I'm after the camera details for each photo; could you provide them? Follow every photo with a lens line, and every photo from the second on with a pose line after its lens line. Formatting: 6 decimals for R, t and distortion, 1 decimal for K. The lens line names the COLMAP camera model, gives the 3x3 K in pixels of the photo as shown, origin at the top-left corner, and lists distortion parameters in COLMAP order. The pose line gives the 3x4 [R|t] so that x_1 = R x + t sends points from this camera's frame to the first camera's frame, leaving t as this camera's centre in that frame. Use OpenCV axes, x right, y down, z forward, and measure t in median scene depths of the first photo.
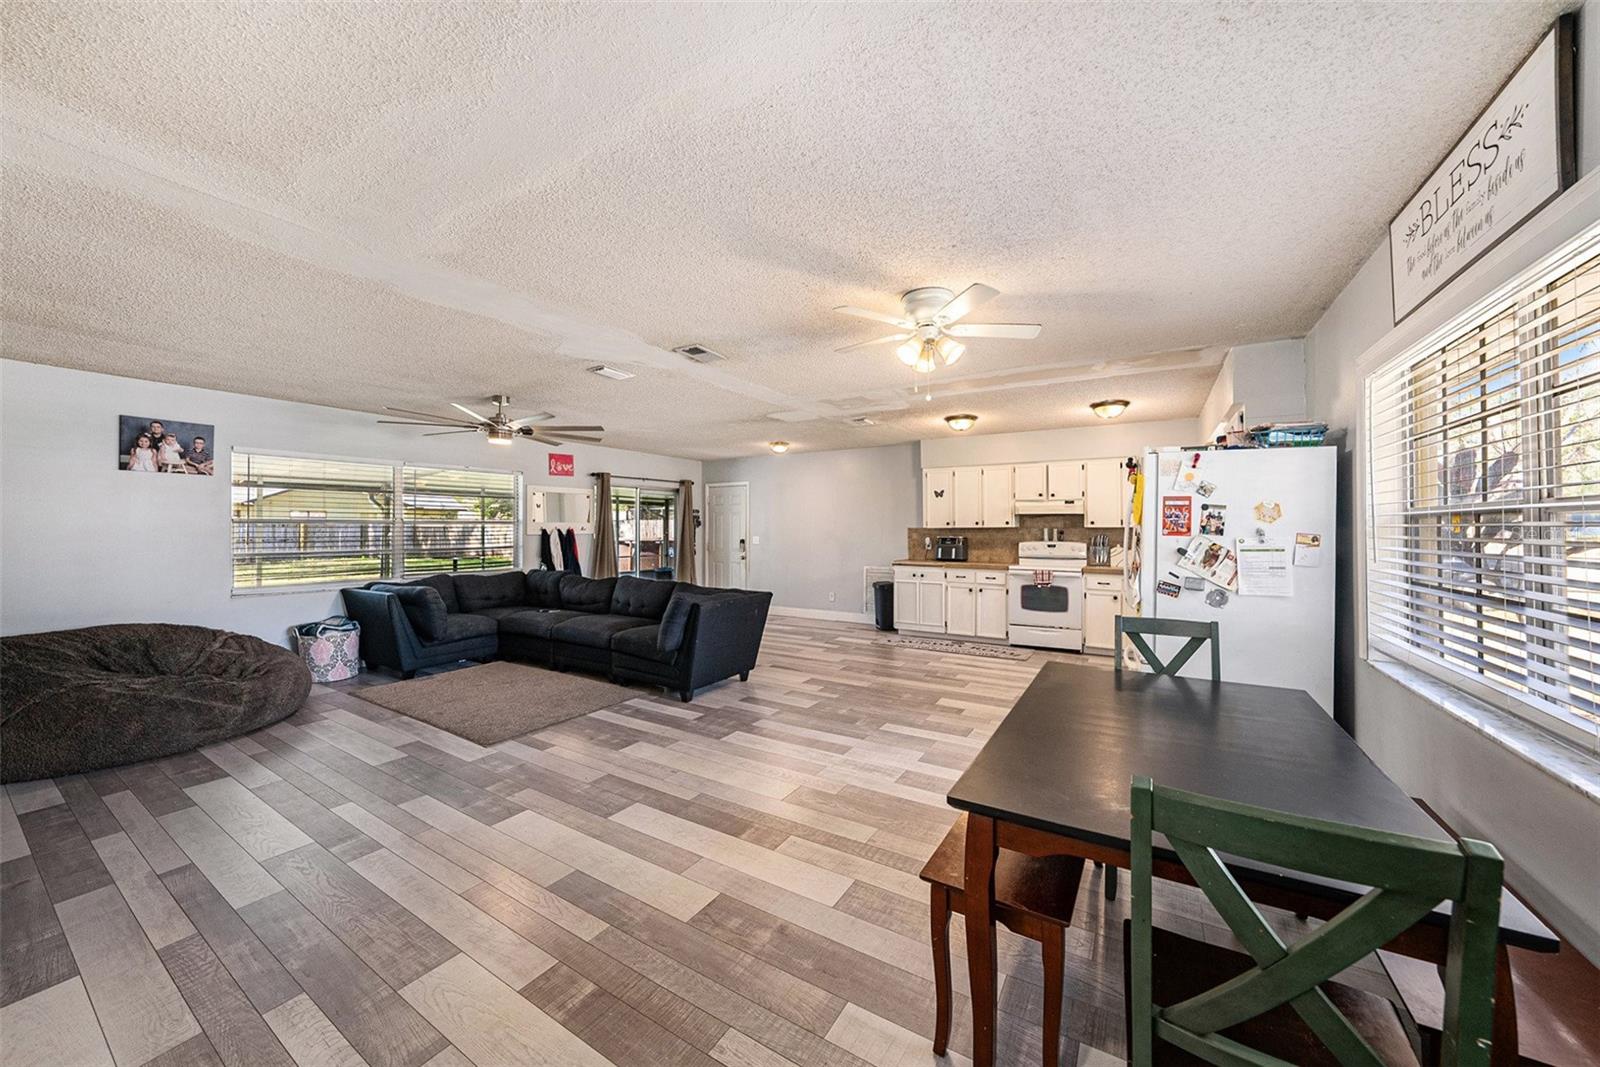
lens RADIAL K [[576.0, 0, 800.3], [0, 576.0, 531.0], [0, 0, 1]] dist [-0.003893, 0.000531]
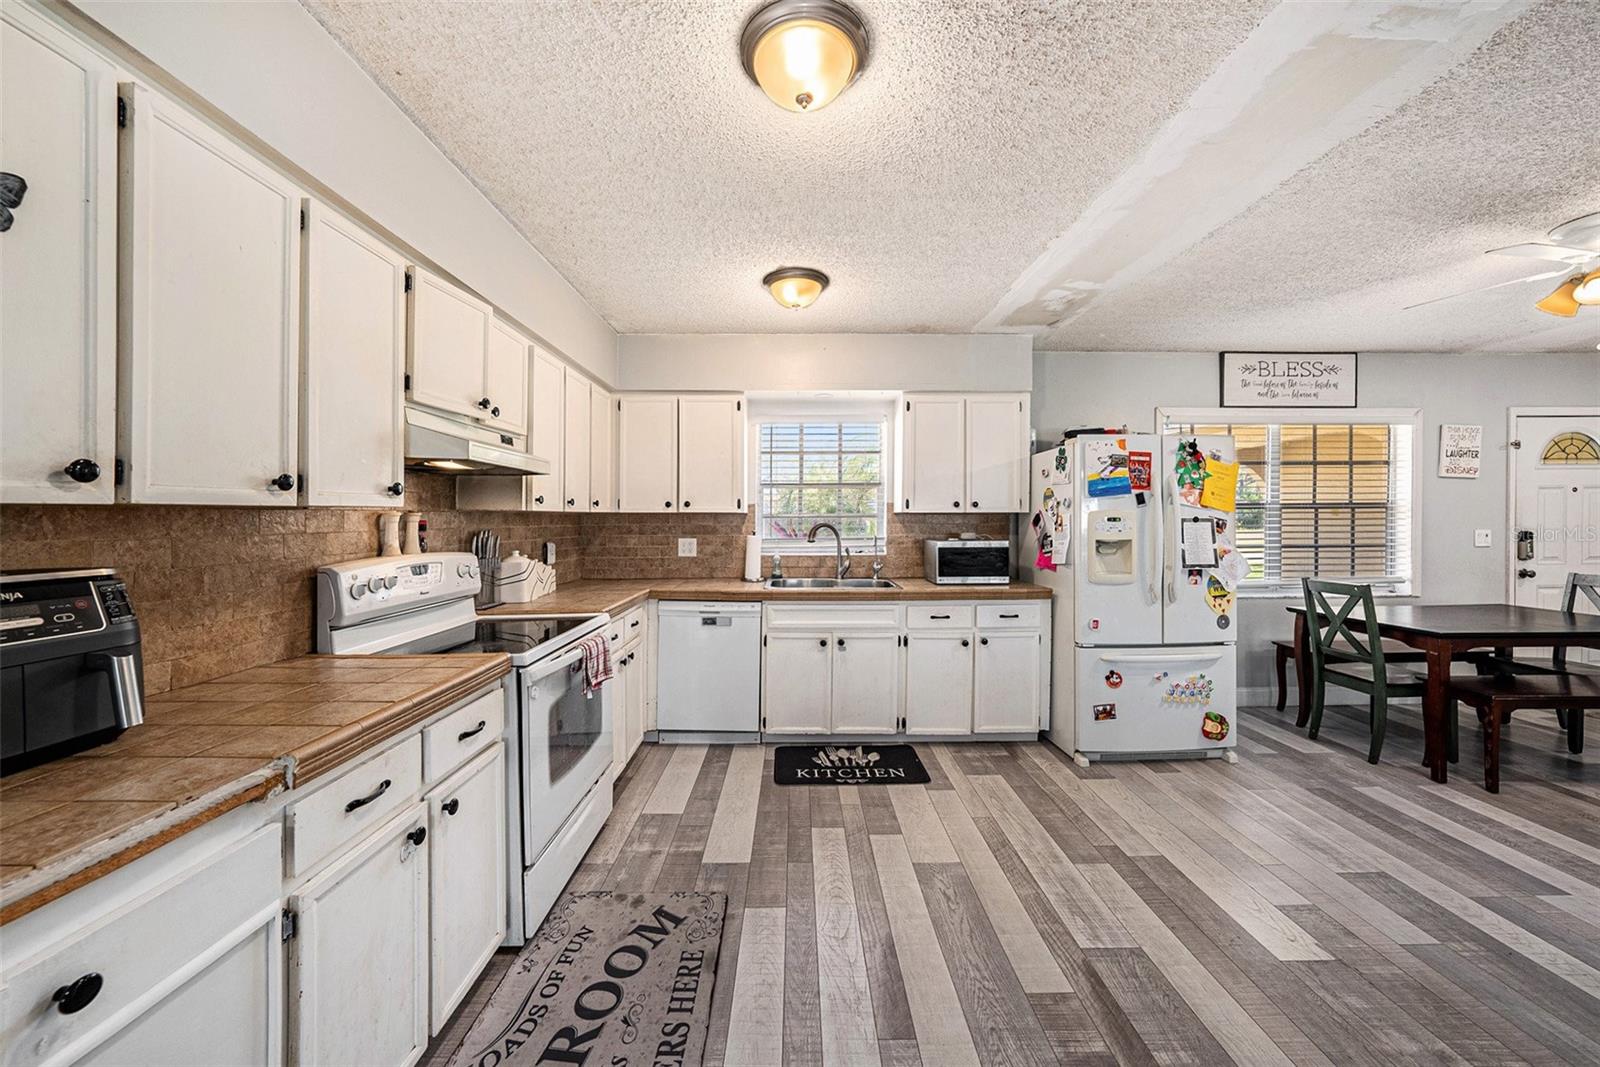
lens RADIAL K [[576.0, 0, 786.8], [0, 576.0, 506.0], [0, 0, 1]] dist [-0.003893, 0.000531]
pose [[-0.543200, 0.017264, 0.839426, 0.120240], [0.010199, 0.999850, -0.013963, -0.002893], [-0.839541, 0.000976, -0.543295, 1.724166]]
